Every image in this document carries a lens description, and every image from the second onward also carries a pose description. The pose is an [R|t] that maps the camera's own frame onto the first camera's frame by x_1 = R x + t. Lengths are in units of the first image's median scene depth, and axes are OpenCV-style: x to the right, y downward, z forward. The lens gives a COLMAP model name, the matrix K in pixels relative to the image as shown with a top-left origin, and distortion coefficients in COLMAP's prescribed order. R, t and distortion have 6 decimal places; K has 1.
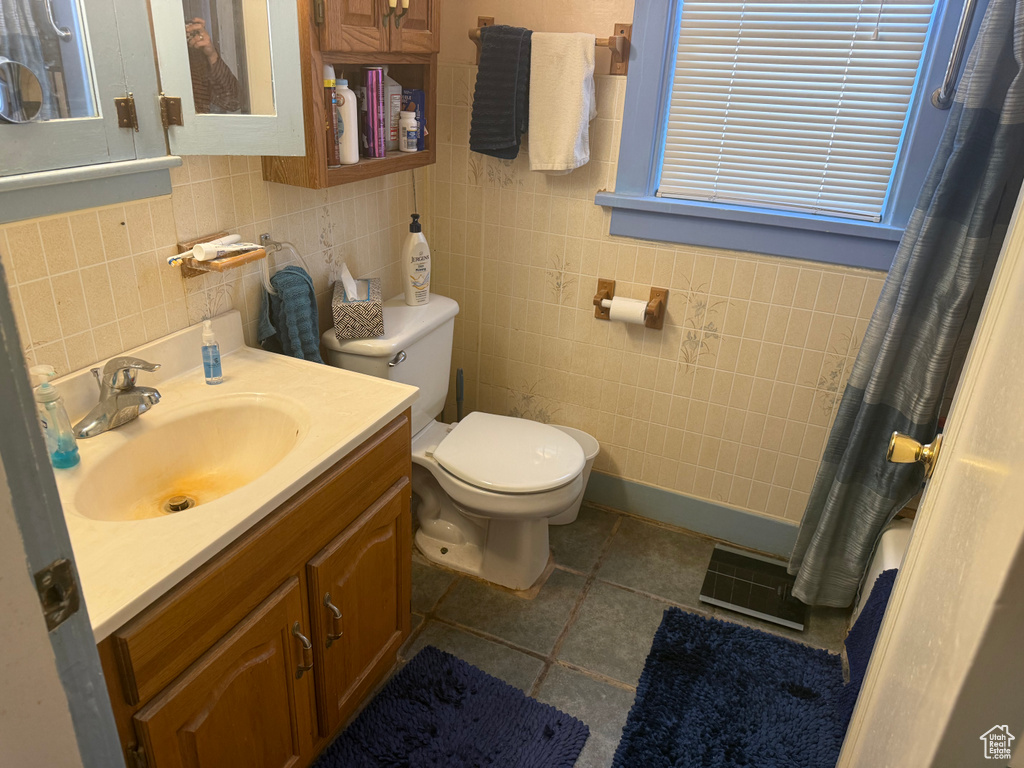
lens RADIAL K [[709.7, 0, 512.0], [0, 709.7, 384.0], [0, 0, 1]] dist [0.101517, -0.144620]
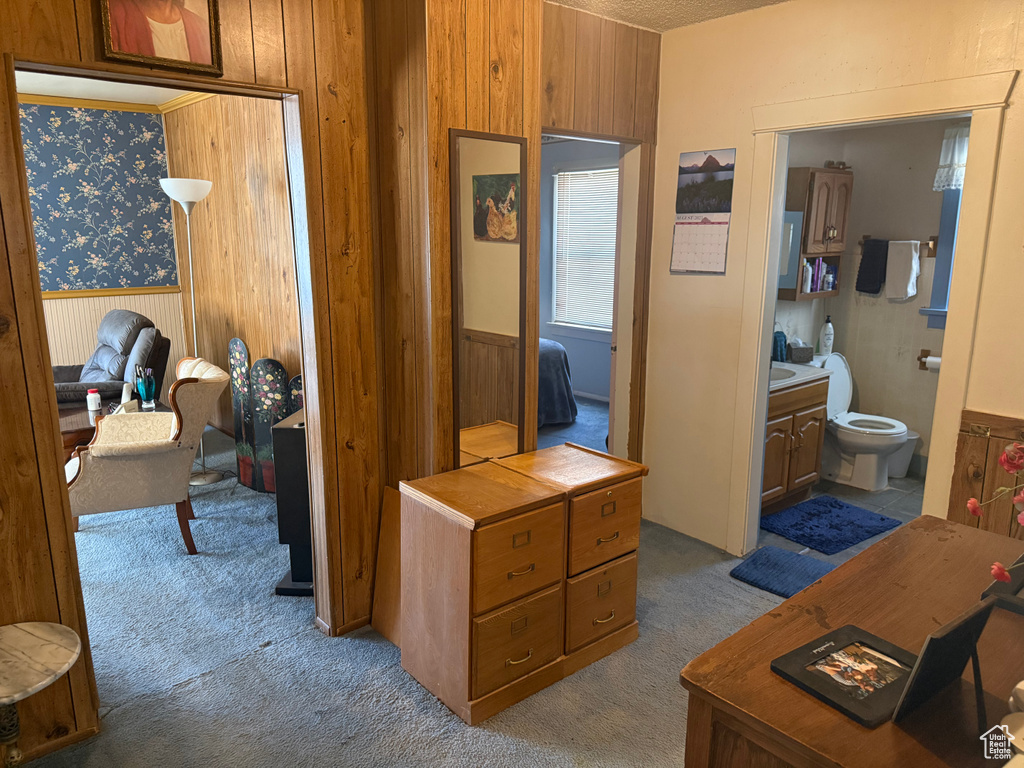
lens RADIAL K [[709.7, 0, 512.0], [0, 709.7, 384.0], [0, 0, 1]] dist [0.101517, -0.144620]
pose [[0.900345, 0.052726, -0.431971, -0.041087], [-0.151818, 0.968325, -0.198239, 0.627390], [0.407836, 0.244064, 0.879831, -1.492797]]
